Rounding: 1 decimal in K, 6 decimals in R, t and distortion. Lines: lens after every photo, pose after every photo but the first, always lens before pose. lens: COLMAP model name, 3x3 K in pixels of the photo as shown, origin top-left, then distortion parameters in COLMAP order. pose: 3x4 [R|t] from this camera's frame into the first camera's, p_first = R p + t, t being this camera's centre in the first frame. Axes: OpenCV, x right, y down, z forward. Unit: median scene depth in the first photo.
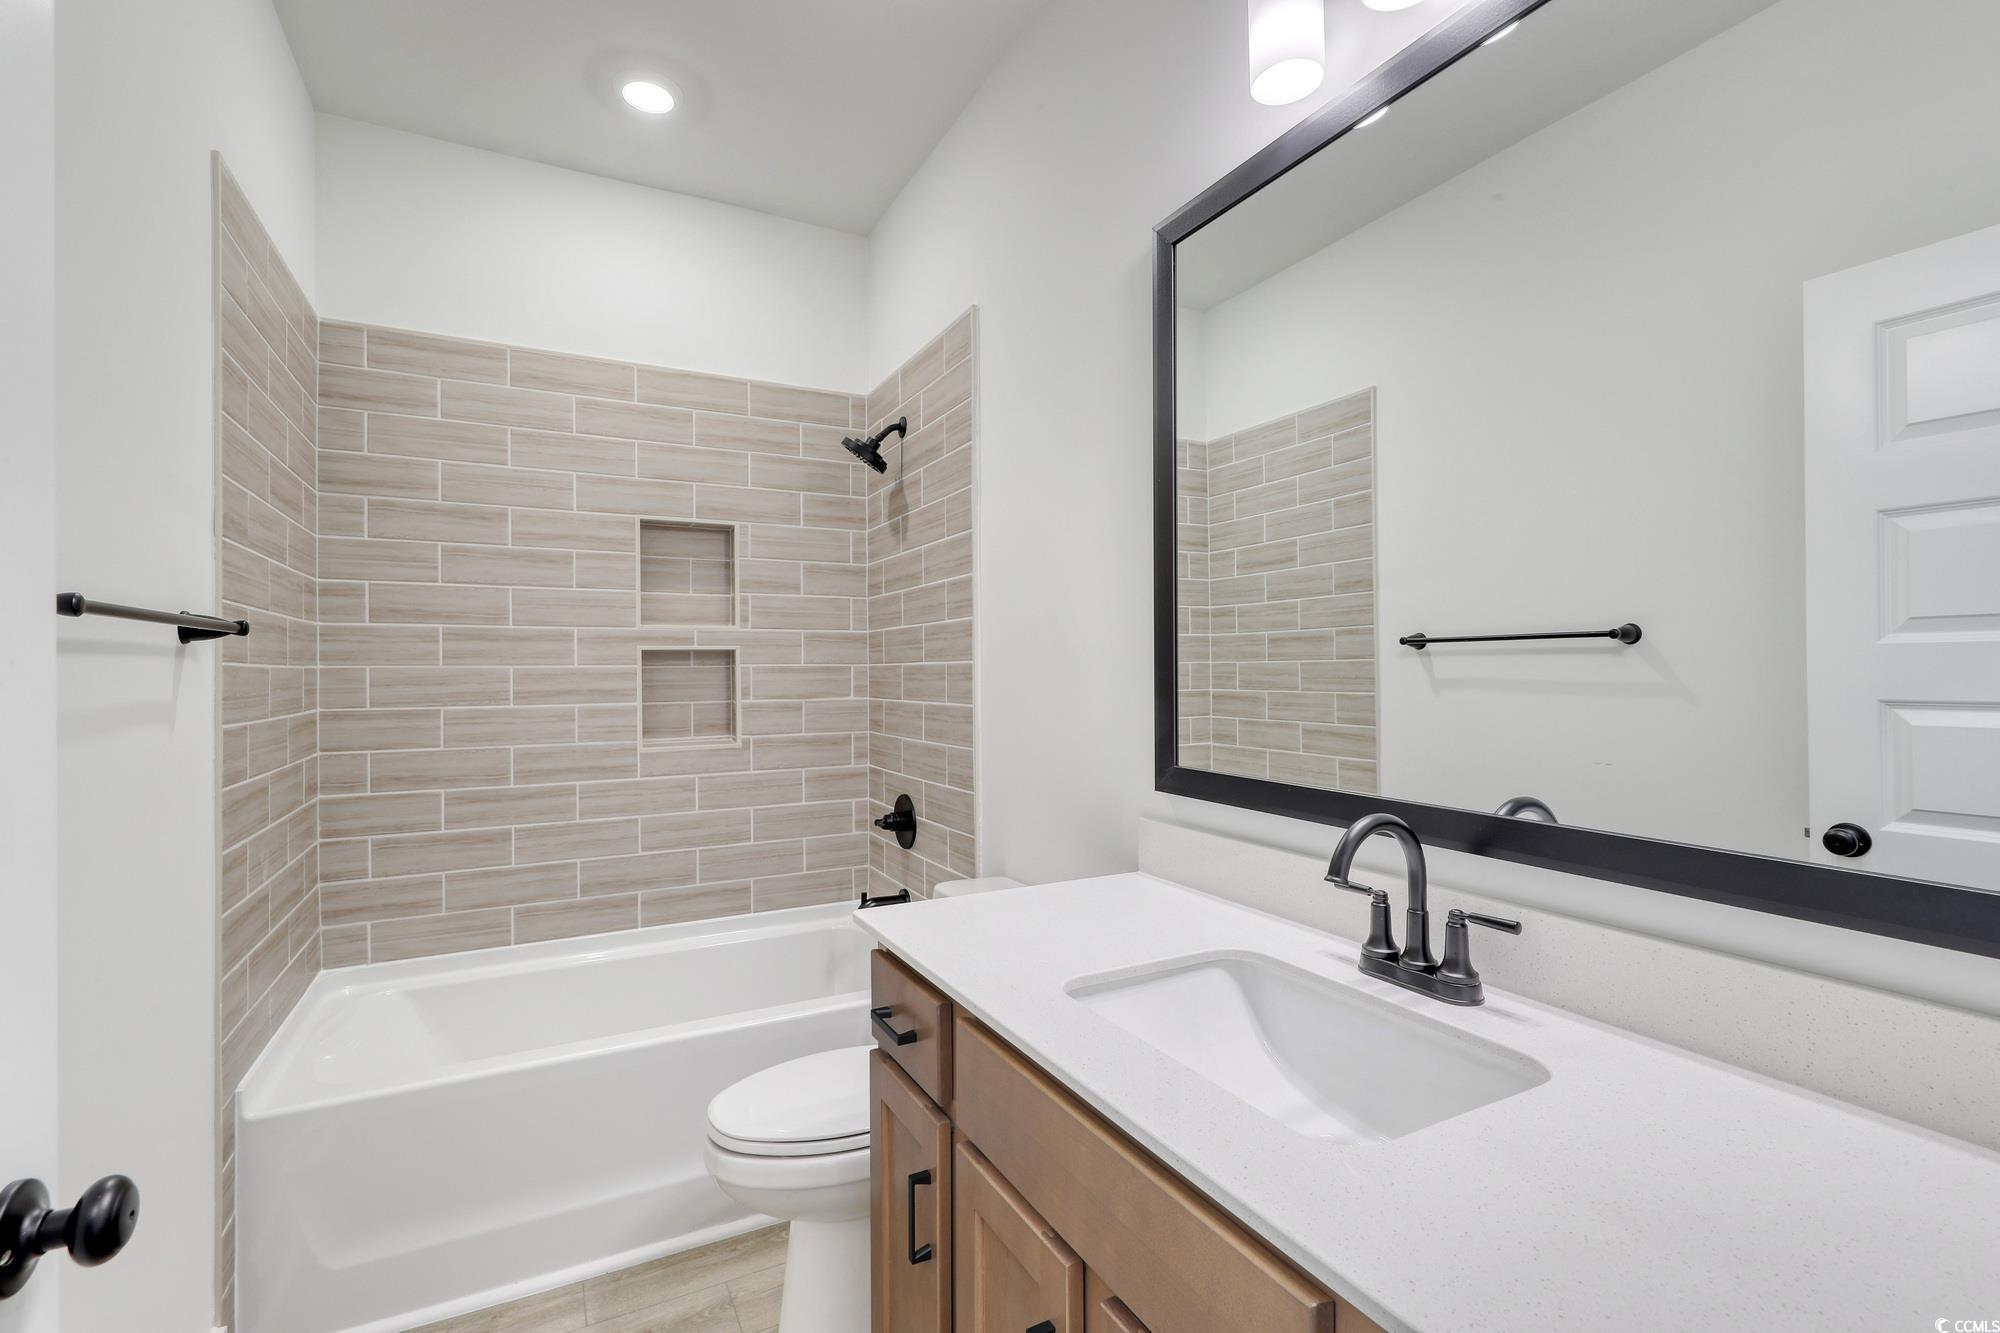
lens RADIAL K [[895.7, 0, 999.8], [0, 895.7, 670.7], [0, 0, 1]] dist [0.003171, -0.000169]
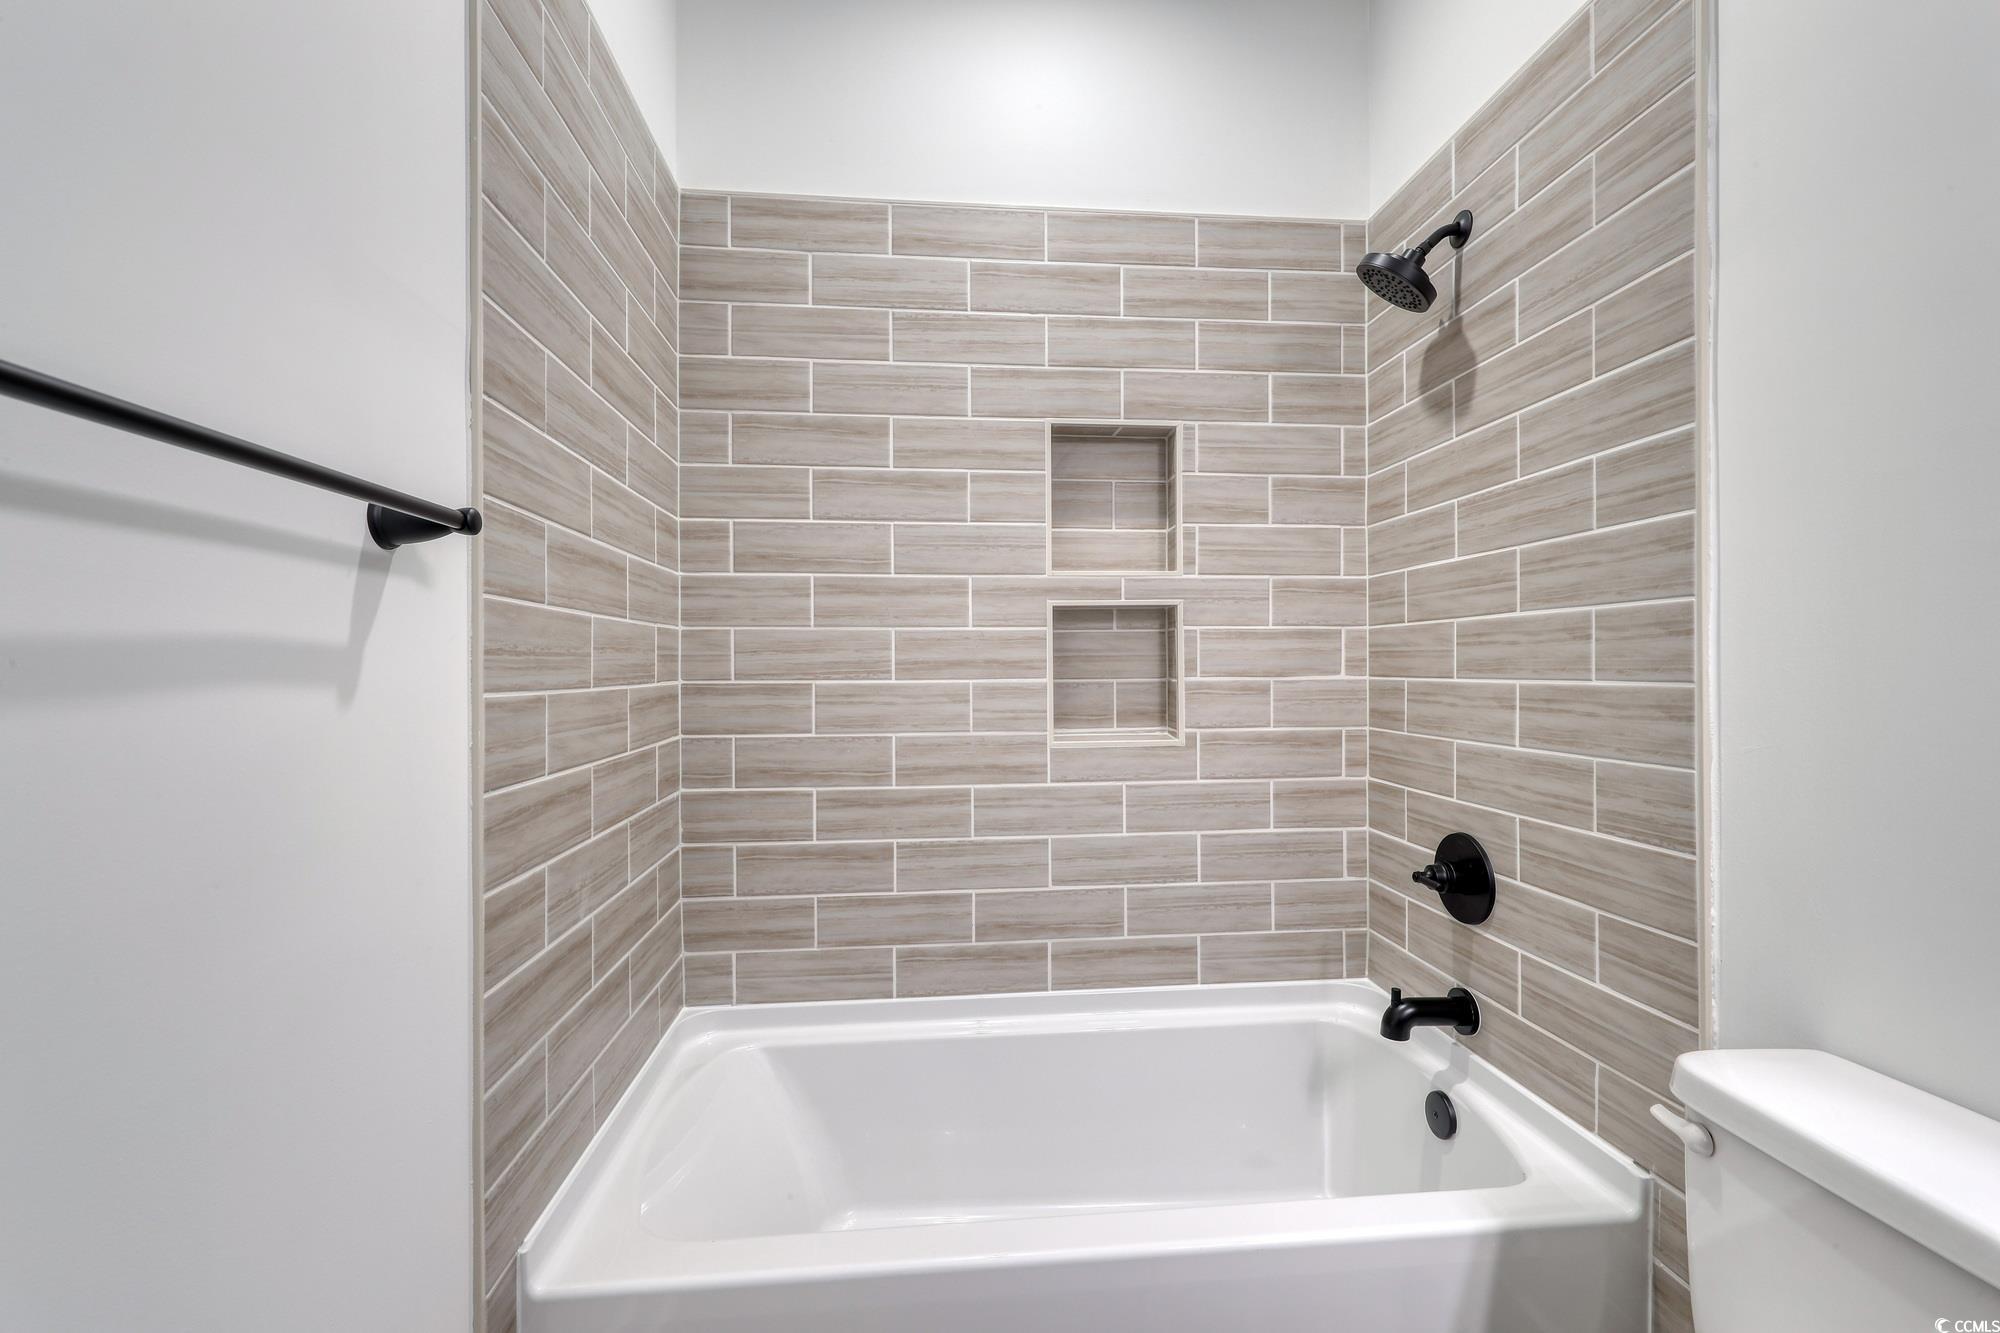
lens RADIAL K [[895.7, 0, 999.8], [0, 895.7, 670.7], [0, 0, 1]] dist [0.003171, -0.000169]
pose [[0.926341, 0.005272, -0.376650, -0.177978], [-0.001414, 0.999944, 0.010518, 0.022731], [0.376684, -0.009211, 0.926296, 0.335921]]
